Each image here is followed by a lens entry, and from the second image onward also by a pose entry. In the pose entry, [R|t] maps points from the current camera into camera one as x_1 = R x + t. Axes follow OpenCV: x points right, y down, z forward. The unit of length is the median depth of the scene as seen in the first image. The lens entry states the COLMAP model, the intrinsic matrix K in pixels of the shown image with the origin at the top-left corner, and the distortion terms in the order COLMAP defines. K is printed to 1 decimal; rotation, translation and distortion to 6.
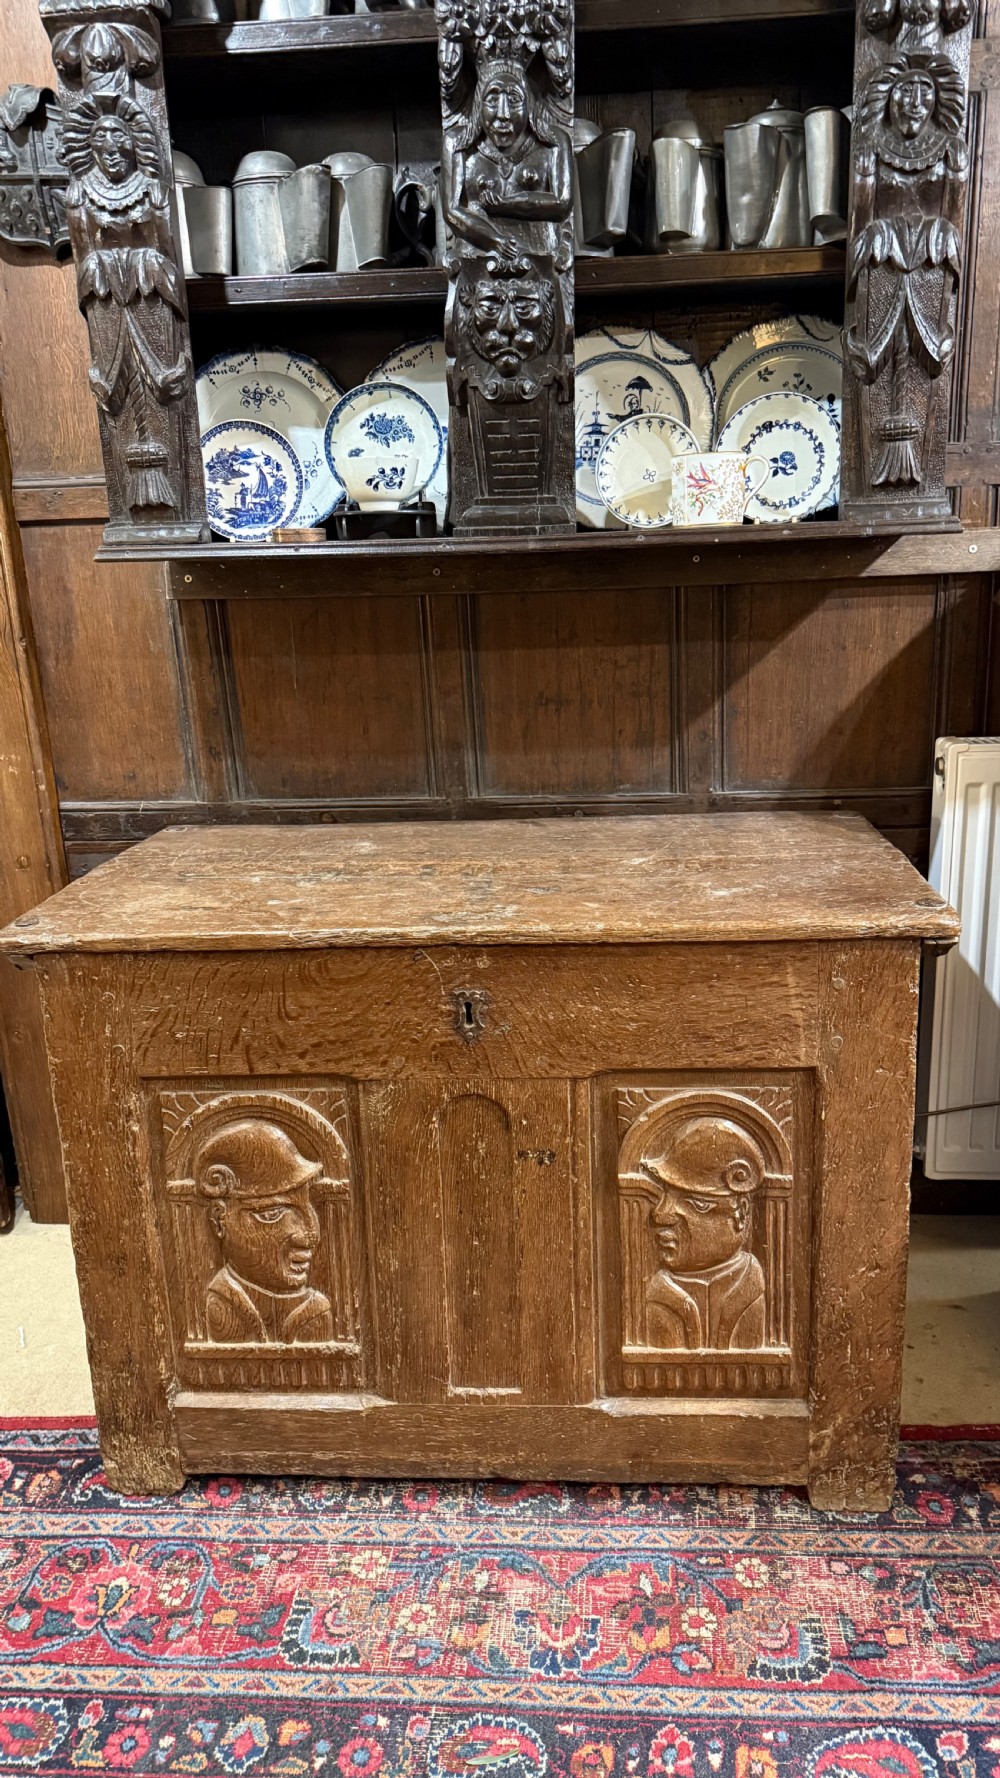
lens RADIAL K [[1199.2, 0, 510.2], [0, 1199.2, 892.7], [0, 0, 1]] dist [0.109457, -0.175509]
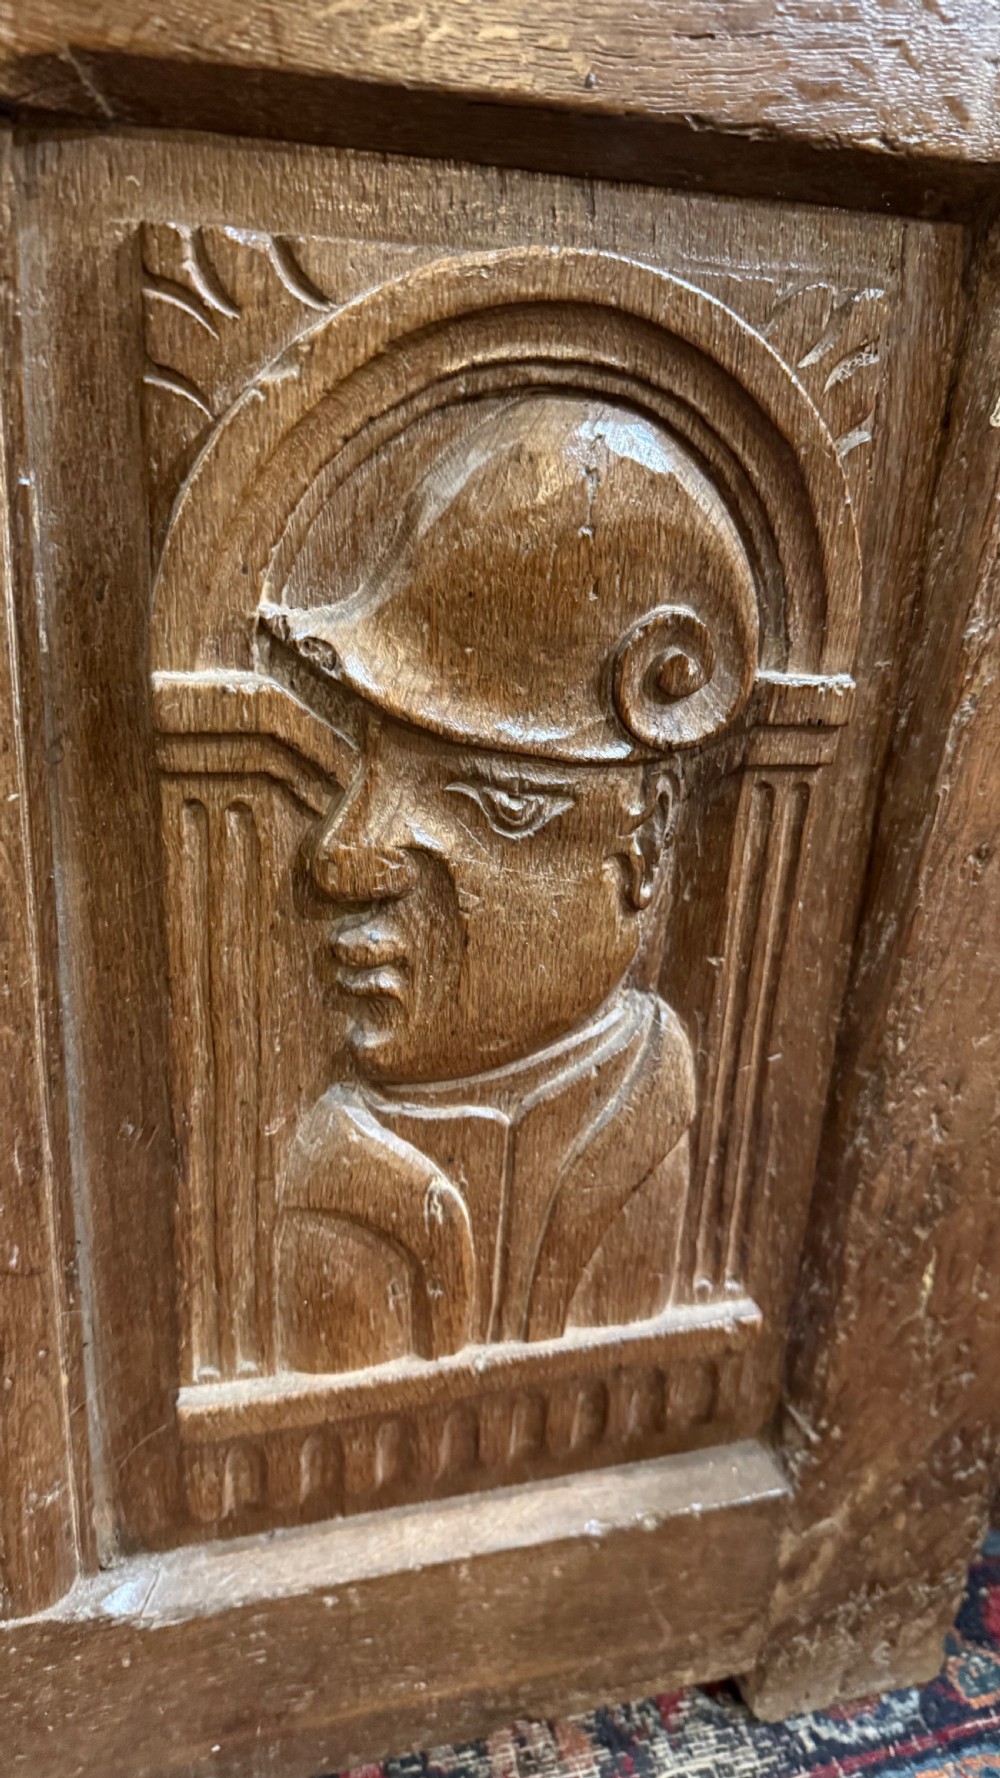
lens RADIAL K [[1271.4, 0, 509.1], [0, 1271.4, 887.1], [0, 0, 1]] dist [0.079163, -0.127674]
pose [[0.932805, -0.035707, 0.358609, 0.063241], [-0.006397, 0.993282, 0.115542, 0.234329], [-0.360326, -0.110072, 0.926310, 0.730092]]
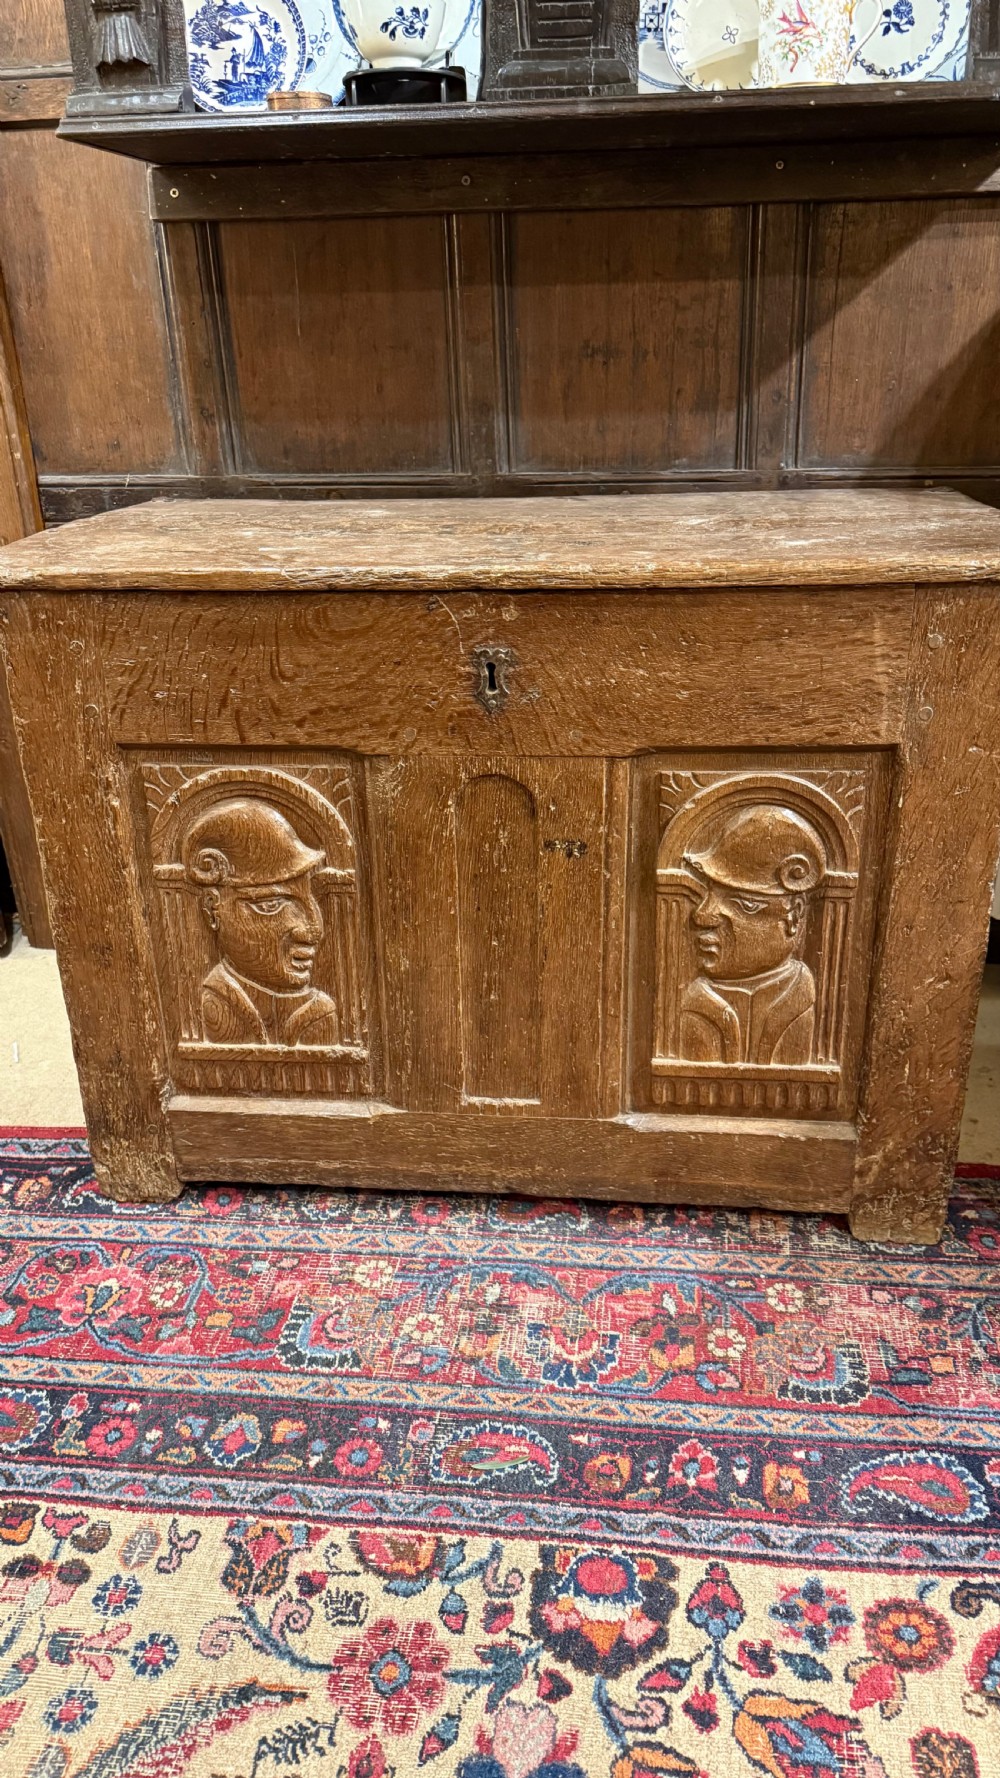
lens RADIAL K [[1209.3, 0, 494.7], [0, 1209.3, 886.7], [0, 0, 1]] dist [0.231146, -0.573534]
pose [[0.999066, 0.027287, -0.033497, 0.001027], [-0.022090, 0.988927, 0.146749, 0.112762], [0.037131, -0.145872, 0.988606, 0.106214]]
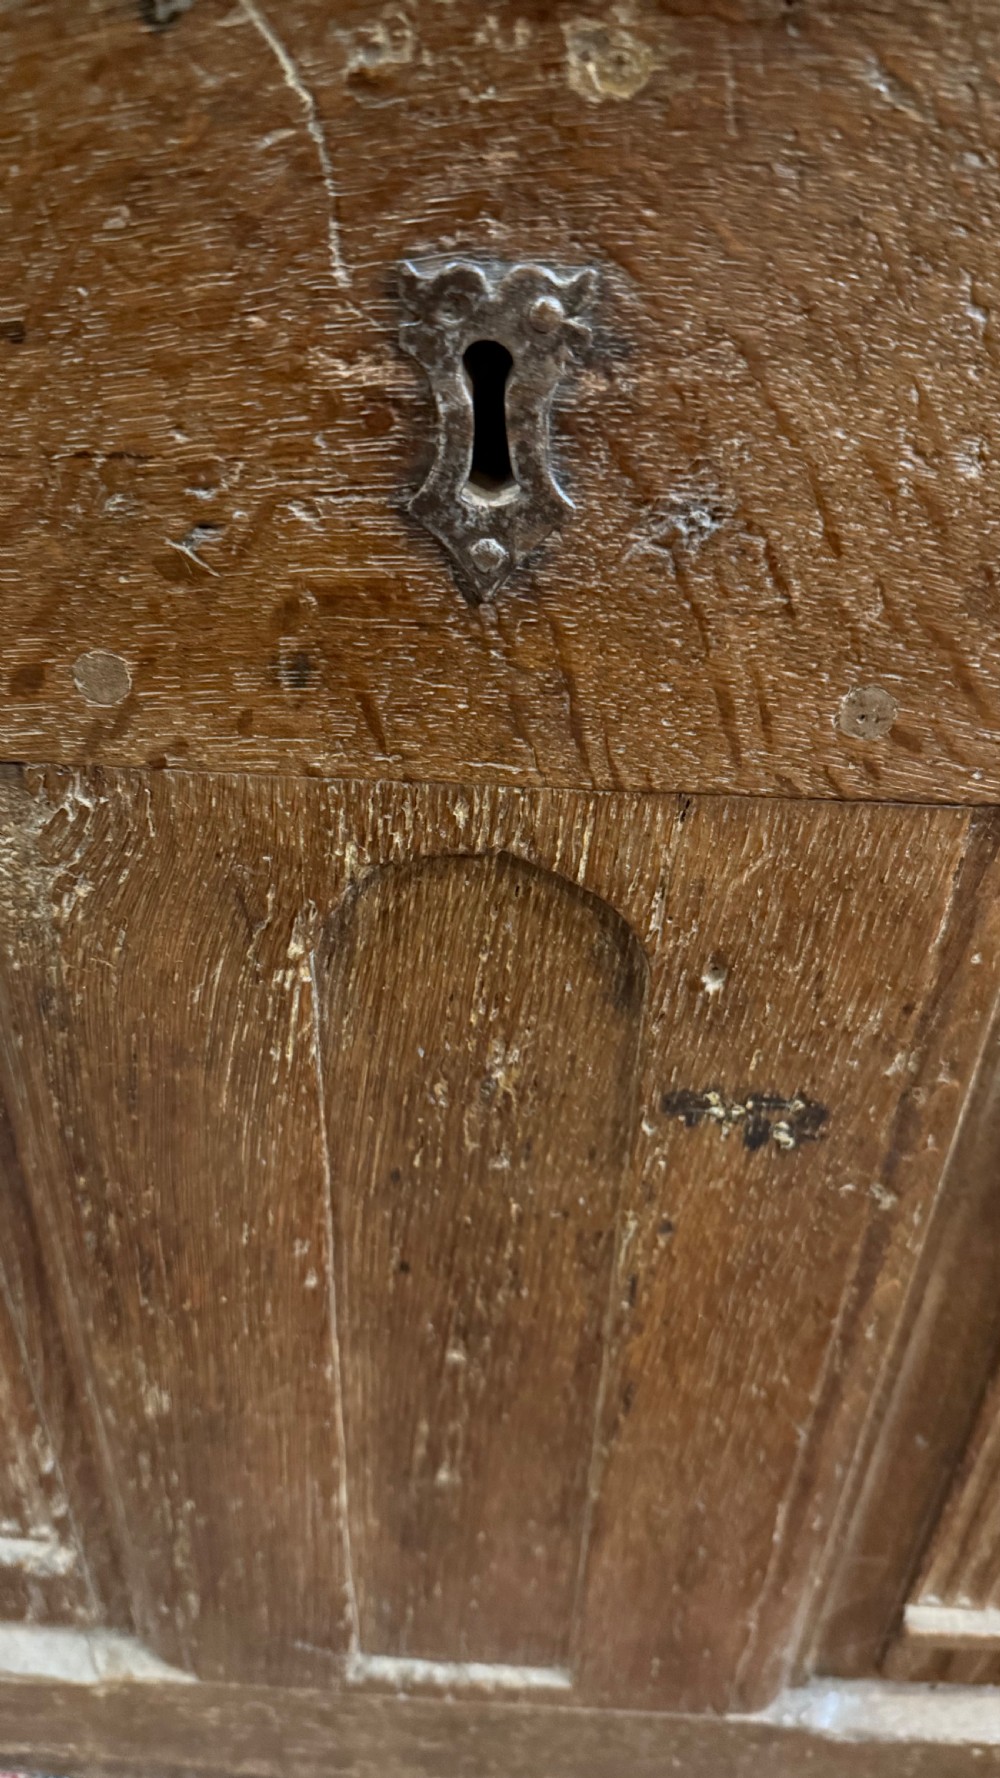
lens RADIAL K [[1276.3, 0, 493.2], [0, 1276.3, 886.9], [0, 0, 1]] dist [0.092273, -0.200419]
pose [[0.998014, 0.040022, 0.048638, -0.037465], [-0.053626, 0.944948, 0.322796, 0.096837], [-0.033042, -0.324763, 0.945218, 0.748261]]
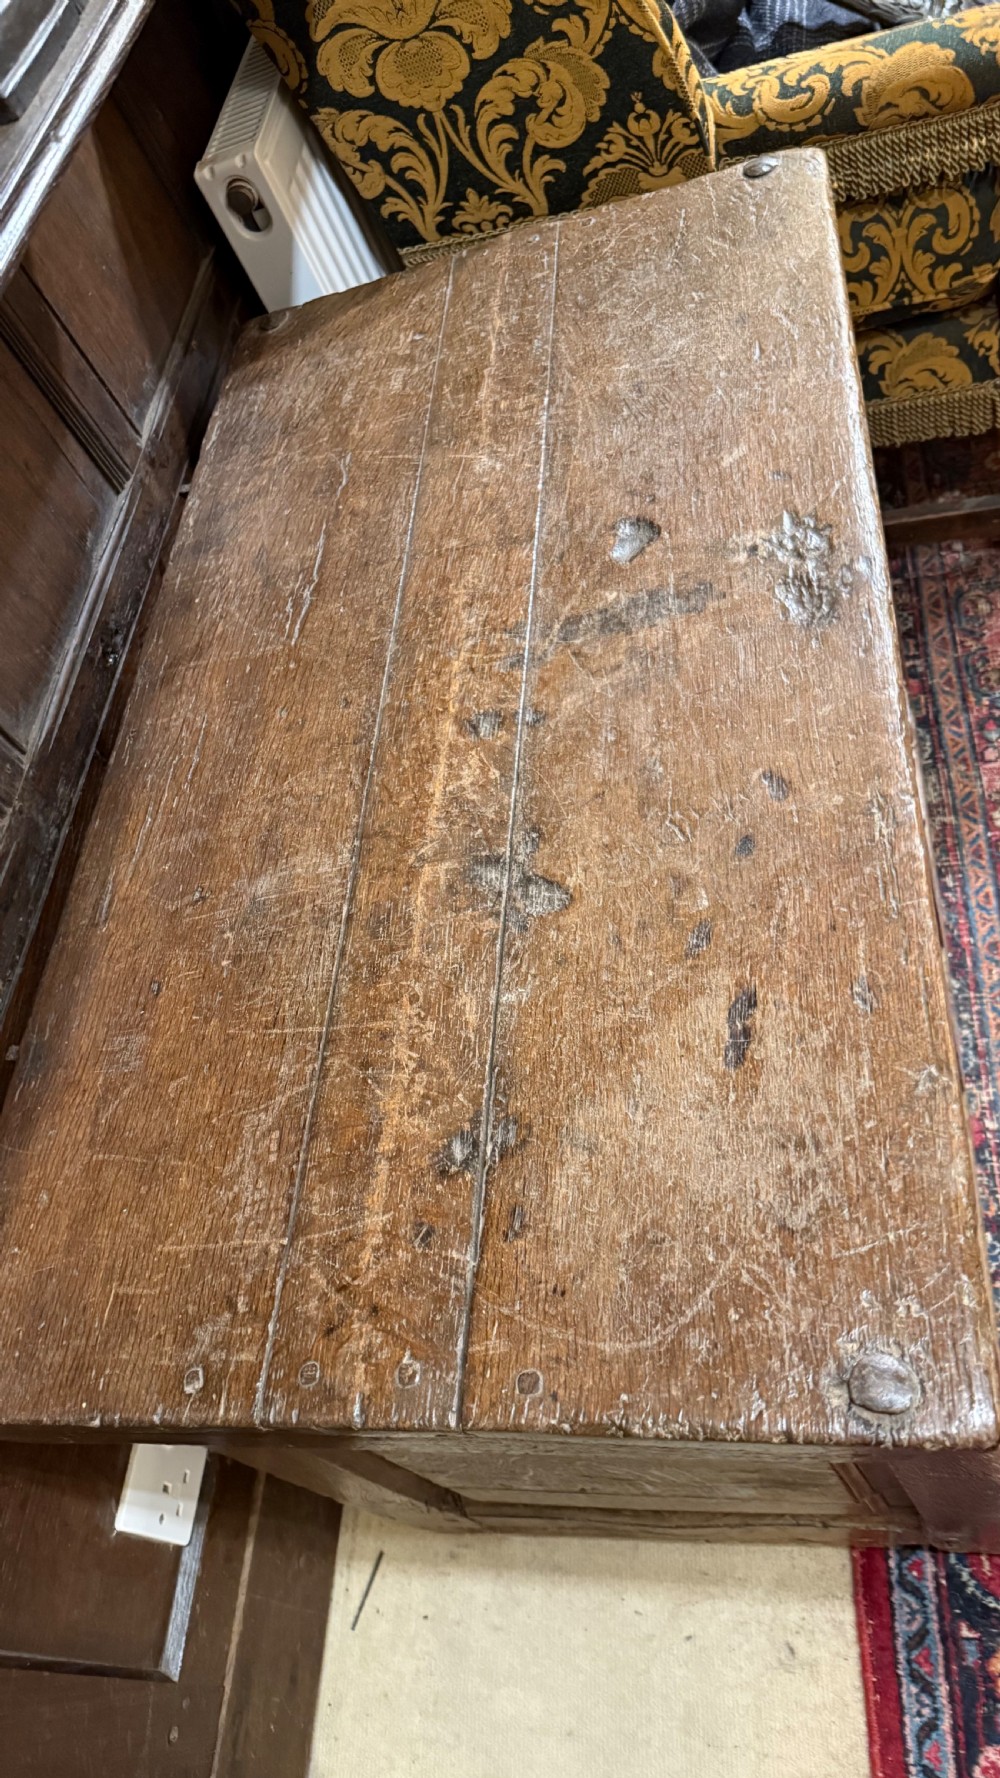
lens RADIAL K [[1262.8, 0, 482.7], [0, 1262.8, 890.2], [0, 0, 1]] dist [-0.009572, -0.001505]
pose [[0.031152, -0.804971, 0.592496, -0.490147], [0.585838, 0.494992, 0.641698, -0.360674], [-0.809829, 0.327116, 0.487003, 0.827127]]
